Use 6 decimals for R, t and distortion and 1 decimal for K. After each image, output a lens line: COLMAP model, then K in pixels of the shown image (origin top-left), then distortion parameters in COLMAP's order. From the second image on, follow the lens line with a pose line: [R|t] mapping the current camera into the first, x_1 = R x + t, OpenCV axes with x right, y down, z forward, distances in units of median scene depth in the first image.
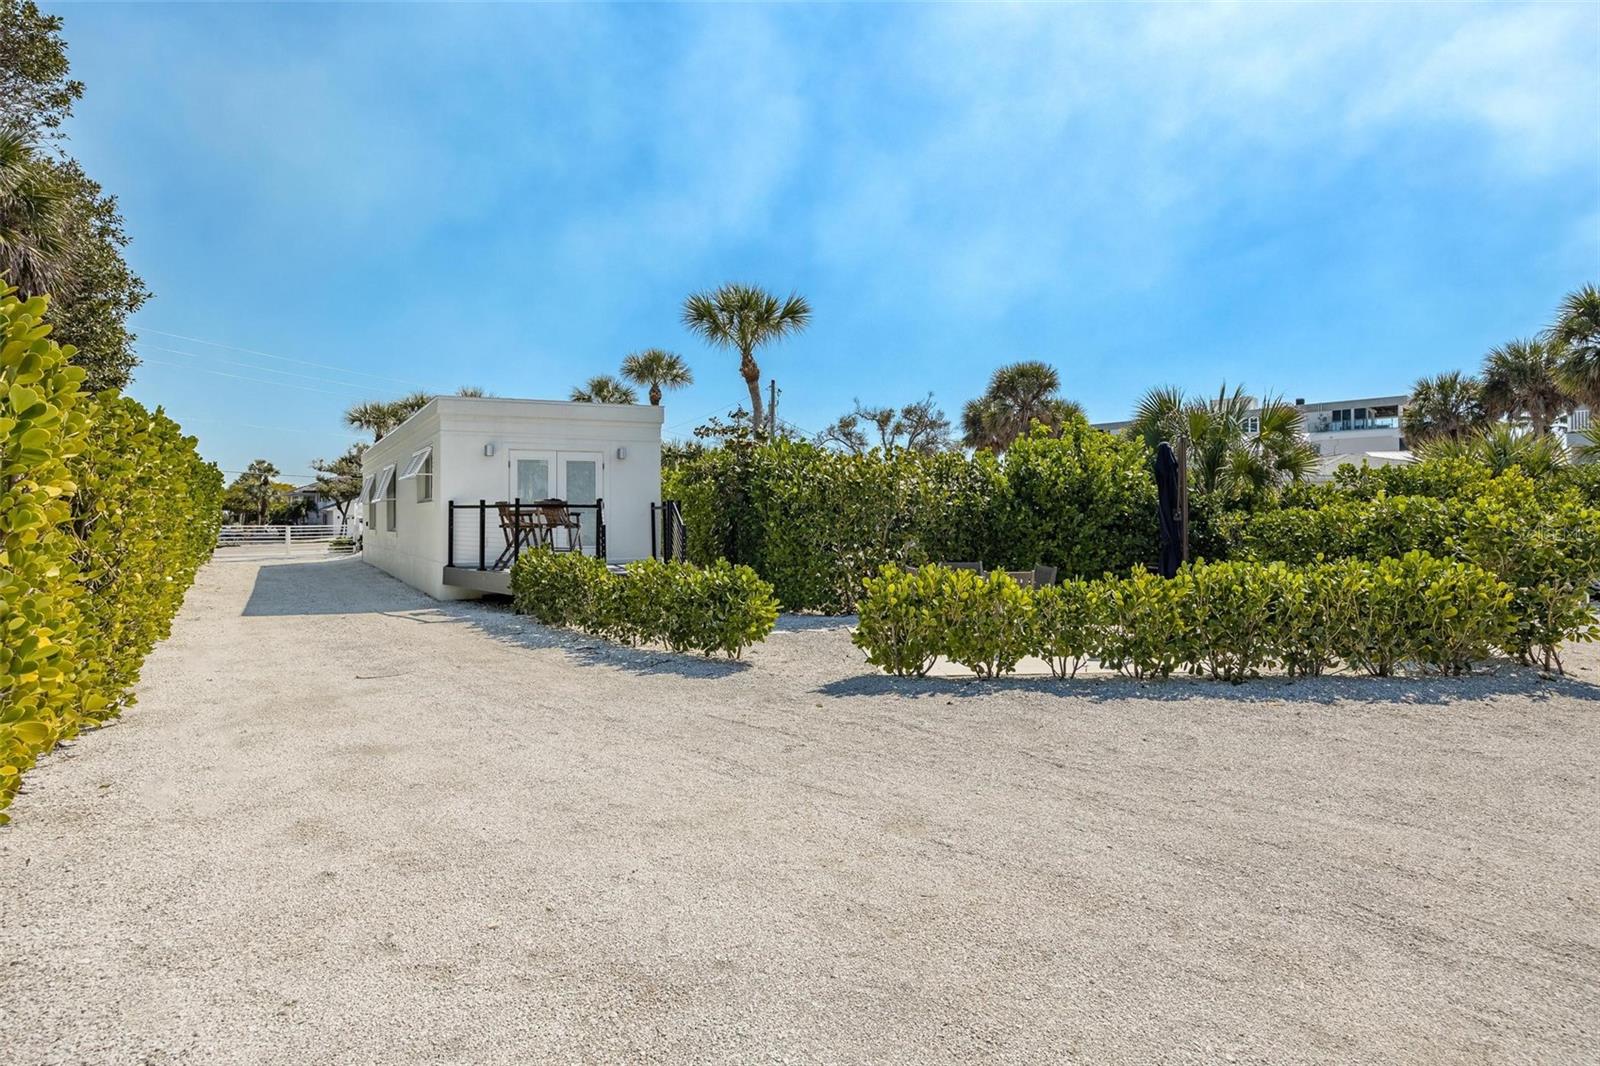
lens RADIAL K [[750.9, 0, 801.6], [0, 750.9, 514.4], [0, 0, 1]] dist [-0.003065, -0.000822]
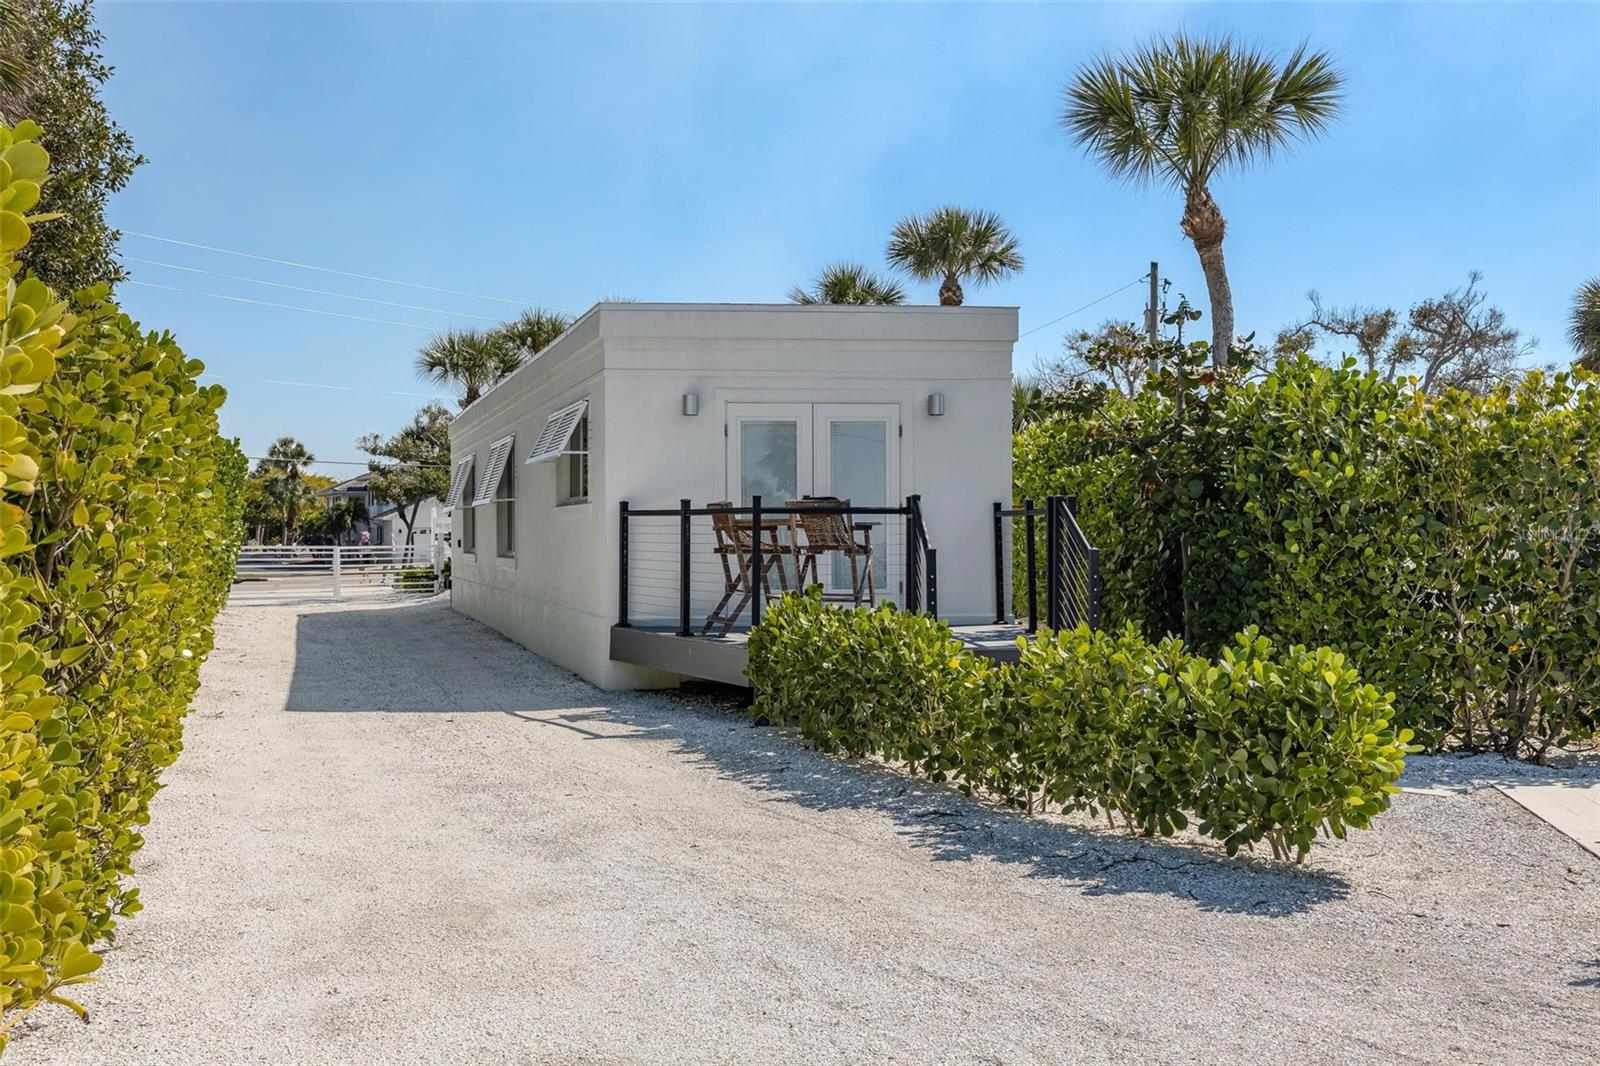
lens RADIAL K [[1405.8, 0, 800.0], [0, 1405.8, 533.0], [0, 0, 1]] dist [0.003753, 0.004604]
pose [[0.962328, -0.001000, -0.271891, -0.086224], [0.002626, 0.999981, 0.005616, -0.001426], [0.271880, -0.006118, 0.962312, 0.089289]]
